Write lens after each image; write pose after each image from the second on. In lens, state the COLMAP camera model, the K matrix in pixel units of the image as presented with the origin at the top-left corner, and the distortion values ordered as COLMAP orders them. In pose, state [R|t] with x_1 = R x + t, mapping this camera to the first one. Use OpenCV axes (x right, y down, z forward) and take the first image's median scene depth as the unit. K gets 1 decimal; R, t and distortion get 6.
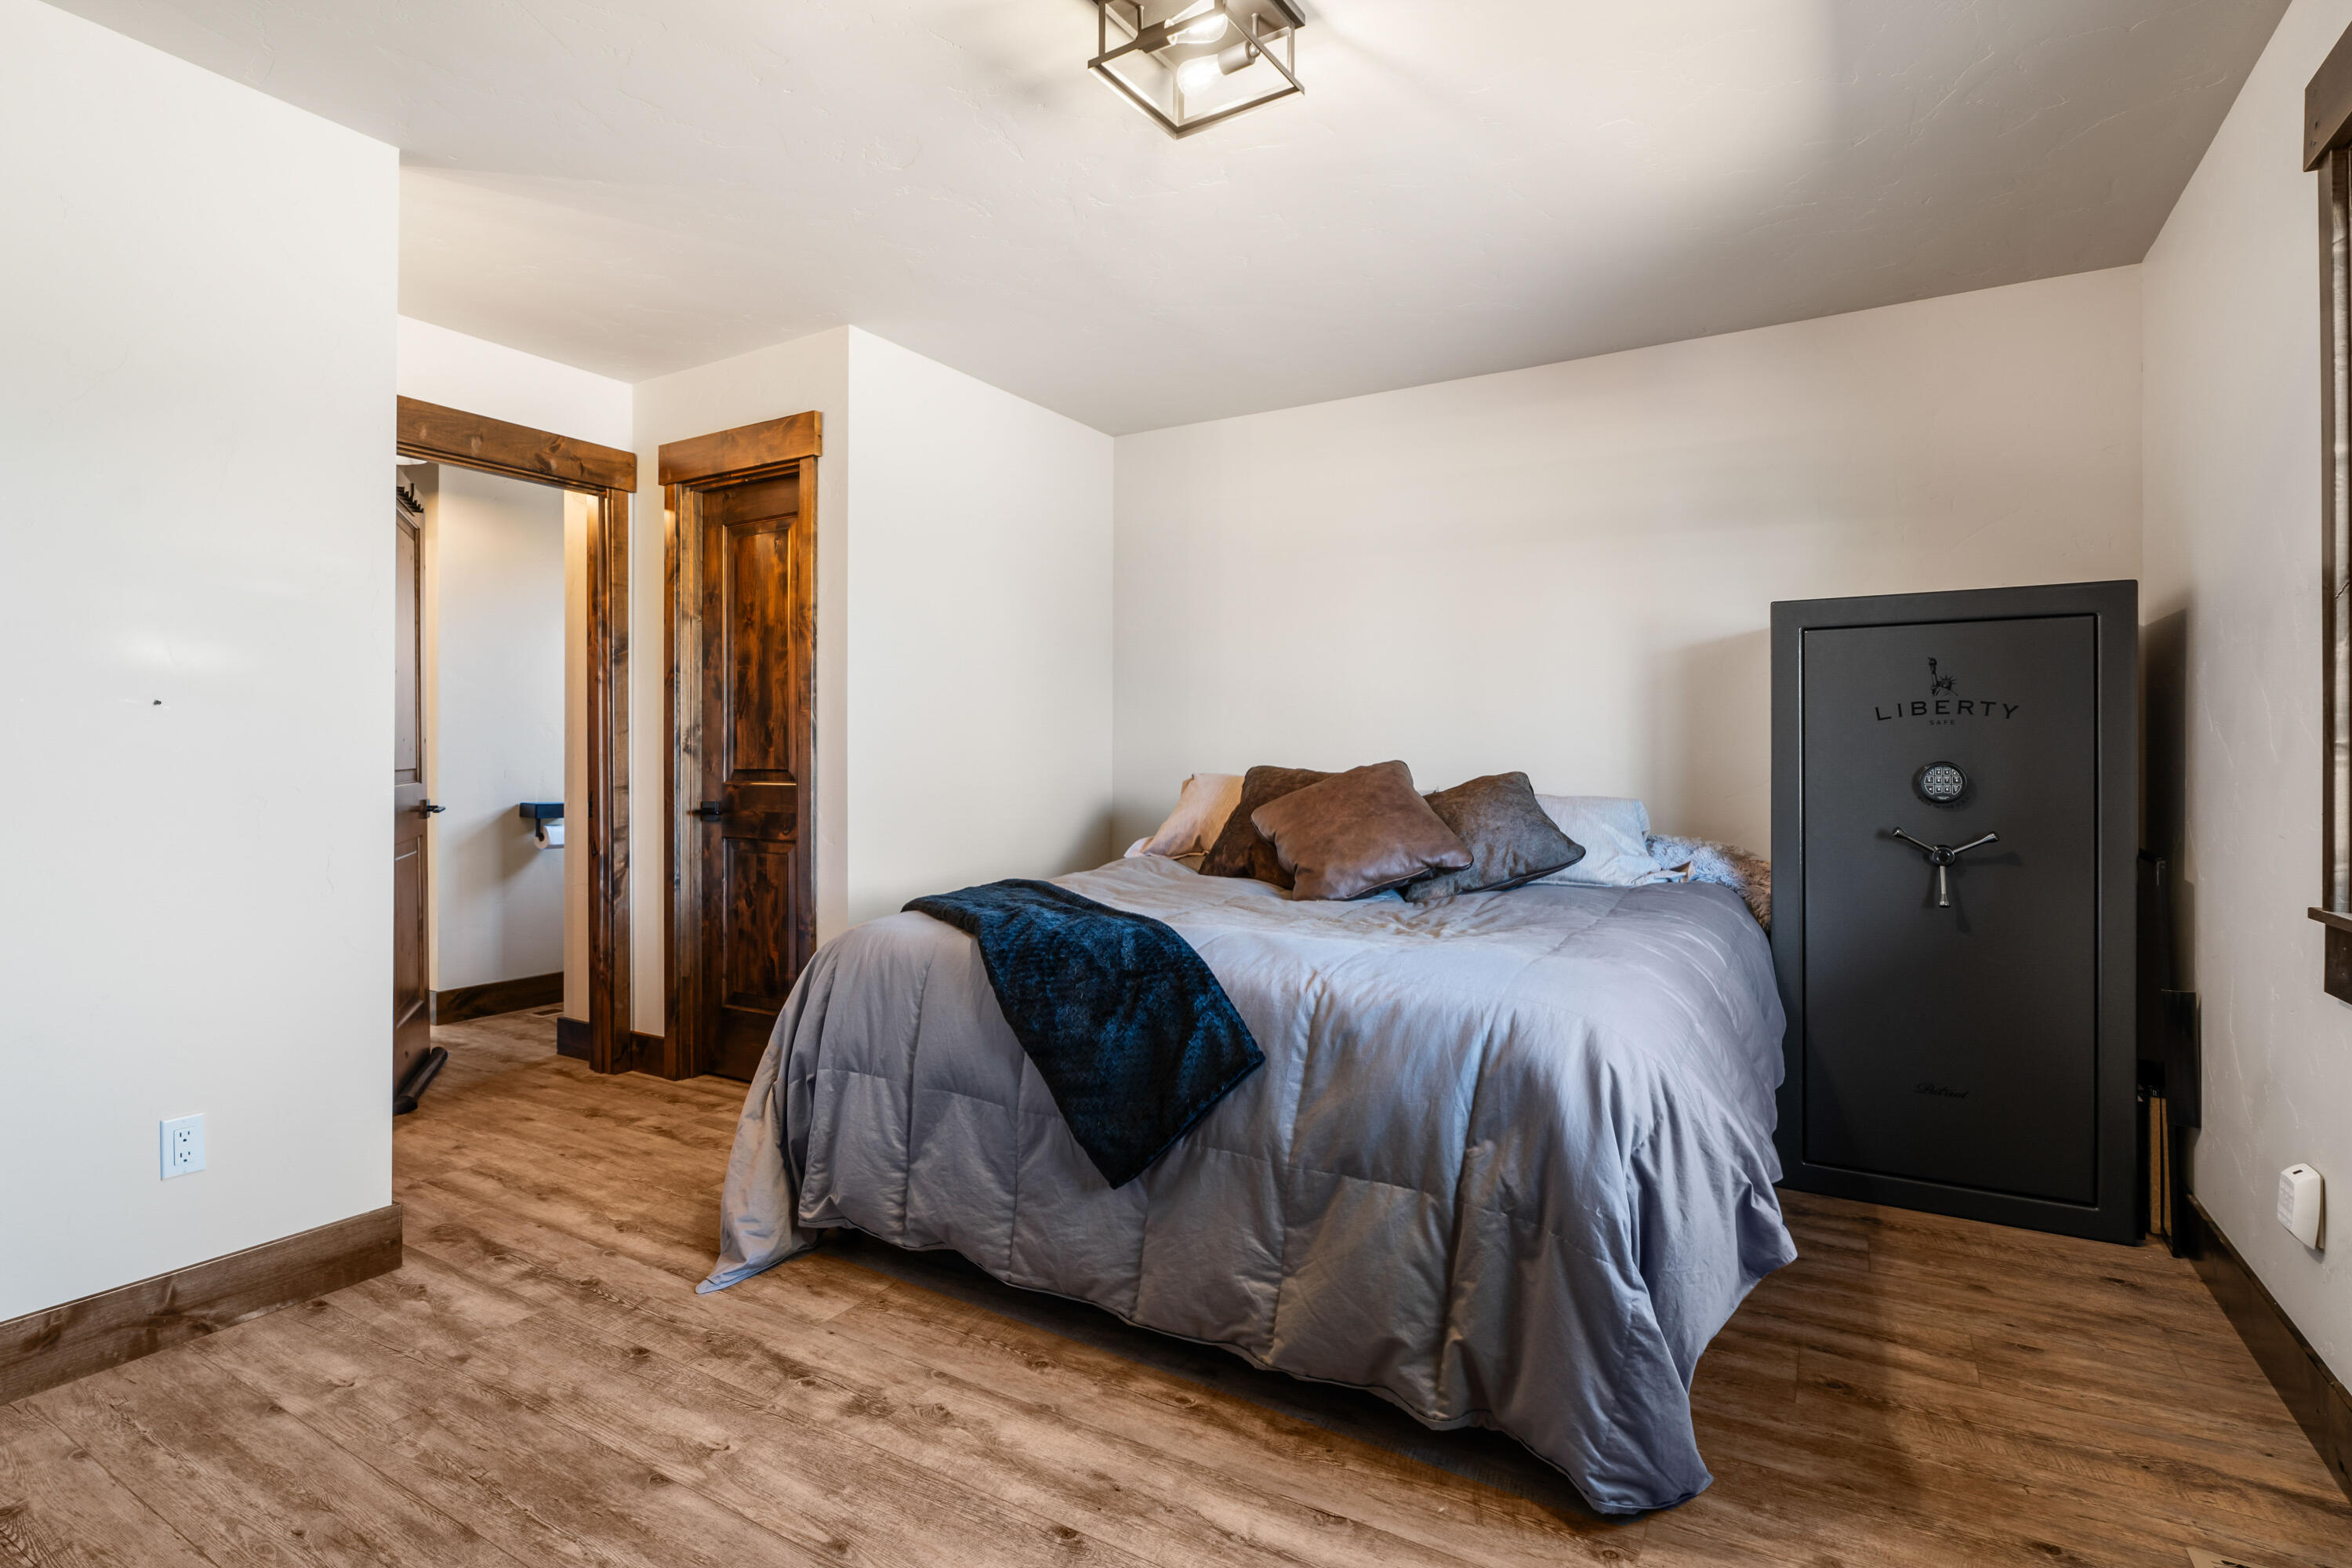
lens RADIAL K [[1153.1, 0, 1175.4], [0, 1153.1, 777.3], [0, 0, 1]] dist [-0.011695, 0.000361]
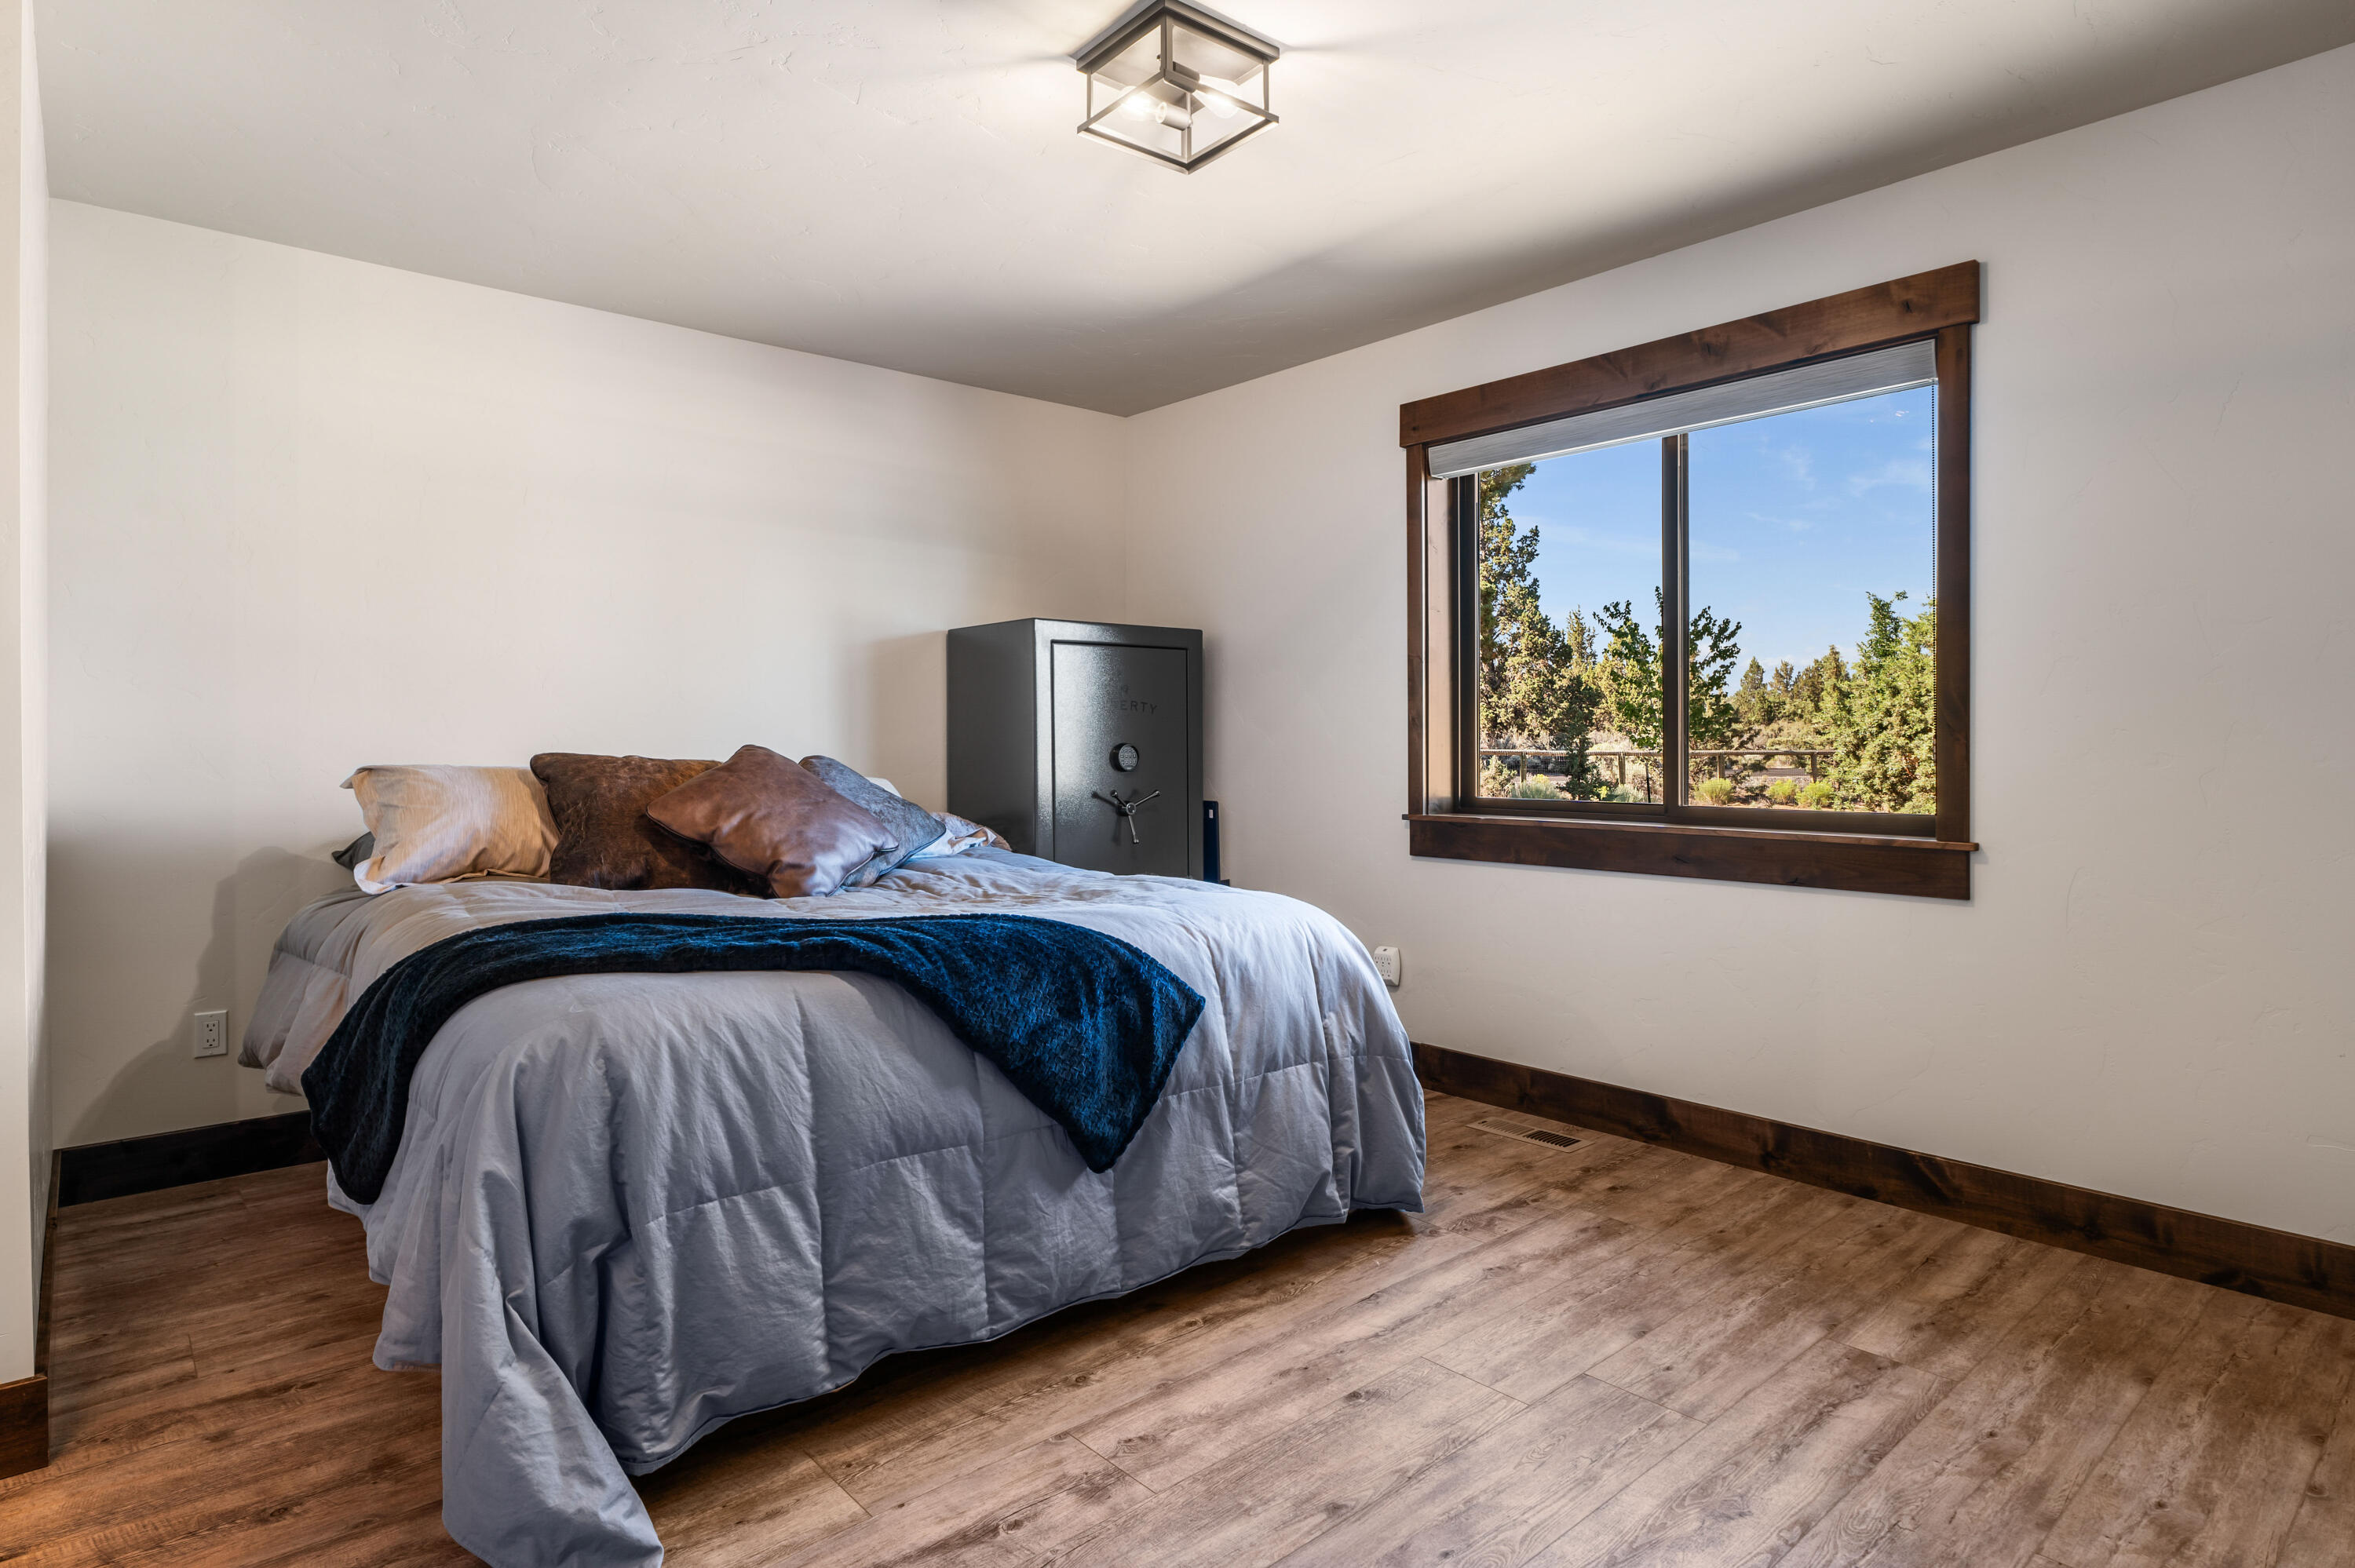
lens RADIAL K [[1241.6, 0, 1186.9], [0, 1241.6, 787.7], [0, 0, 1]] dist [-0.005331, -0.001594]
pose [[0.310769, -0.036289, 0.949793, -1.109748], [0.018076, 0.999316, 0.032267, -0.011454], [-0.950314, 0.007141, 0.311212, 0.629311]]
